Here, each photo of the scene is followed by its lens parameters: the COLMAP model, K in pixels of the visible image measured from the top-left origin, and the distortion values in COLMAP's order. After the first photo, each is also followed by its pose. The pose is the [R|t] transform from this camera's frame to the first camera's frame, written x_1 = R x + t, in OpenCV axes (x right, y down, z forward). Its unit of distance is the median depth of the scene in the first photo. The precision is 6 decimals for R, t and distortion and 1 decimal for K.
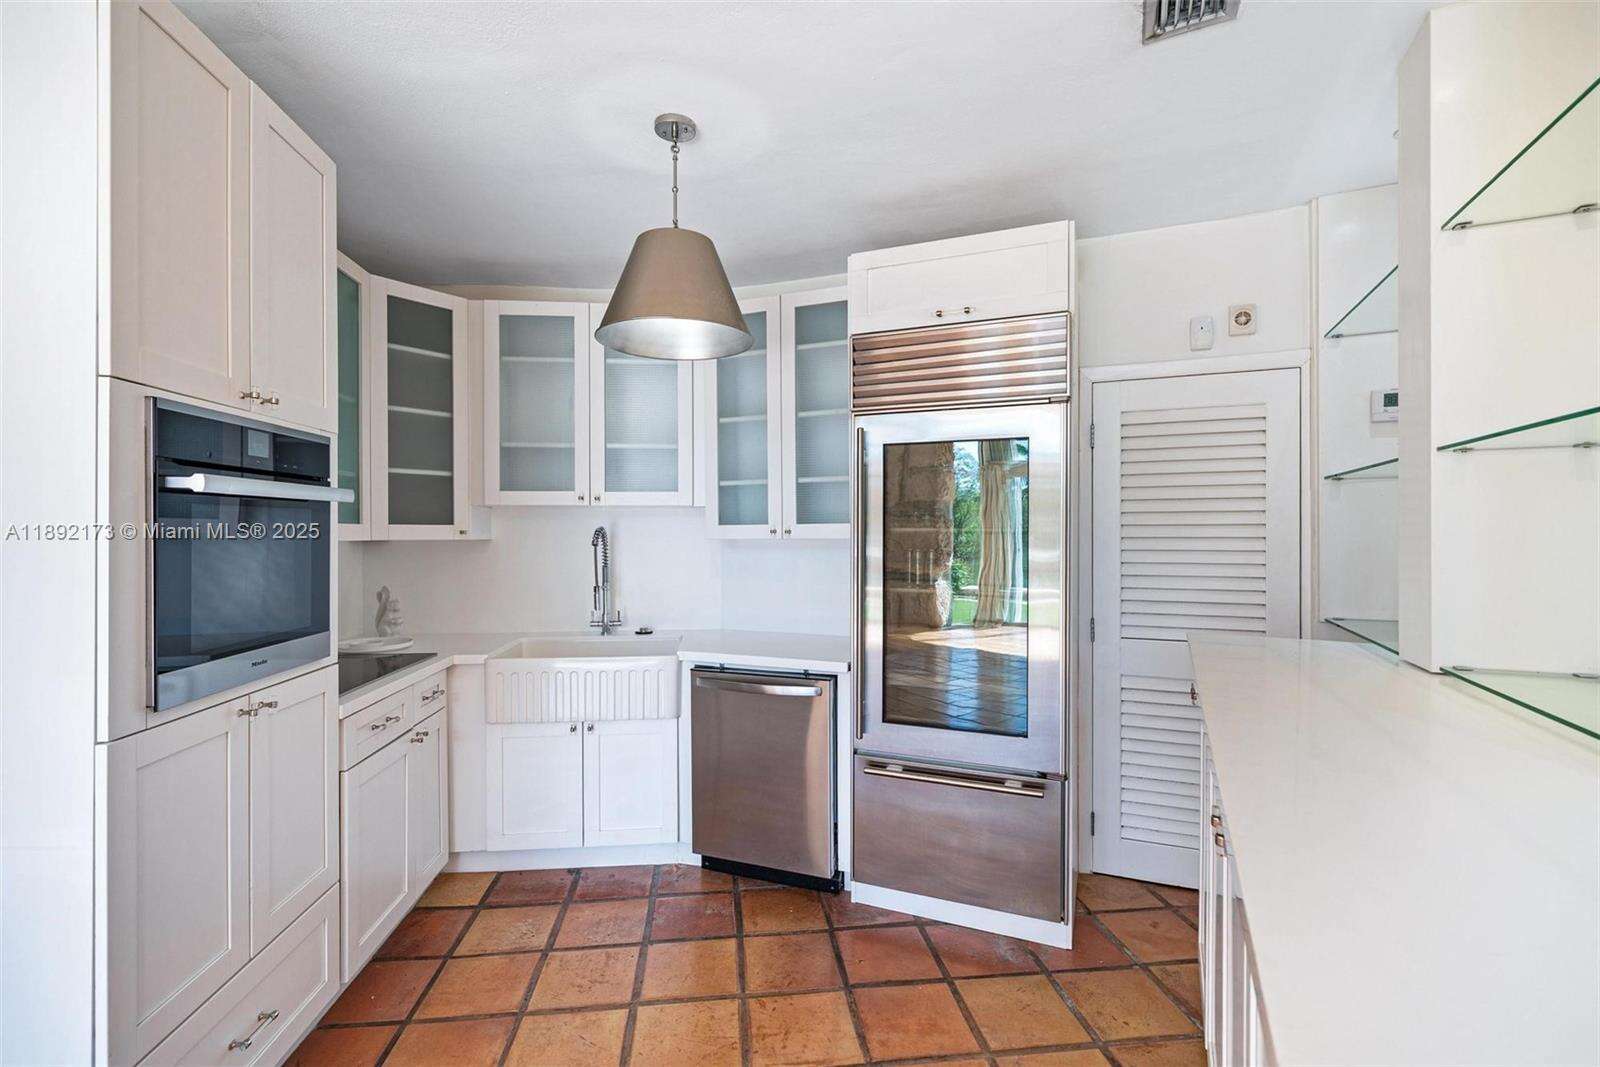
lens RADIAL K [[687.7, 0, 800.7], [0, 687.7, 533.2], [0, 0, 1]] dist [0.000960, 0.000066]
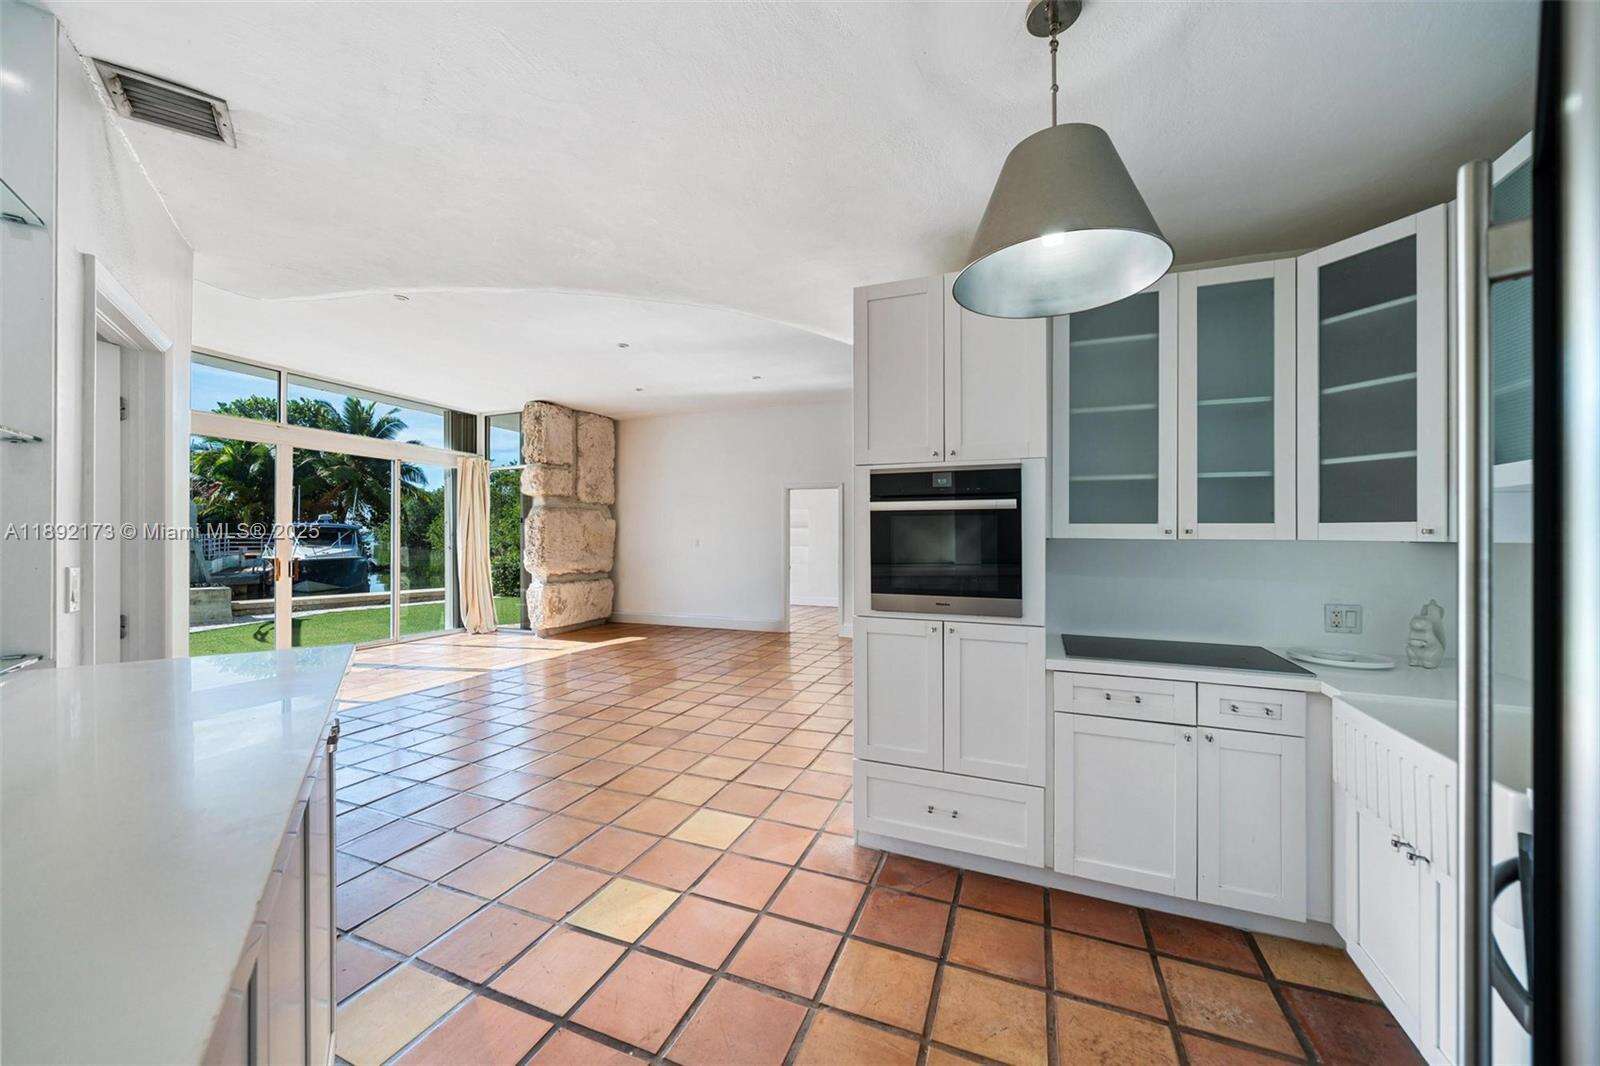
lens RADIAL K [[609.8, 0, 817.1], [0, 609.8, 535.2], [0, 0, 1]] dist [-0.002523, 0.000161]
pose [[-0.455255, -0.000532, -0.890361, 0.504469], [-0.006834, 0.999972, 0.002897, 0.006907], [0.890335, 0.007404, -0.455246, 0.965341]]
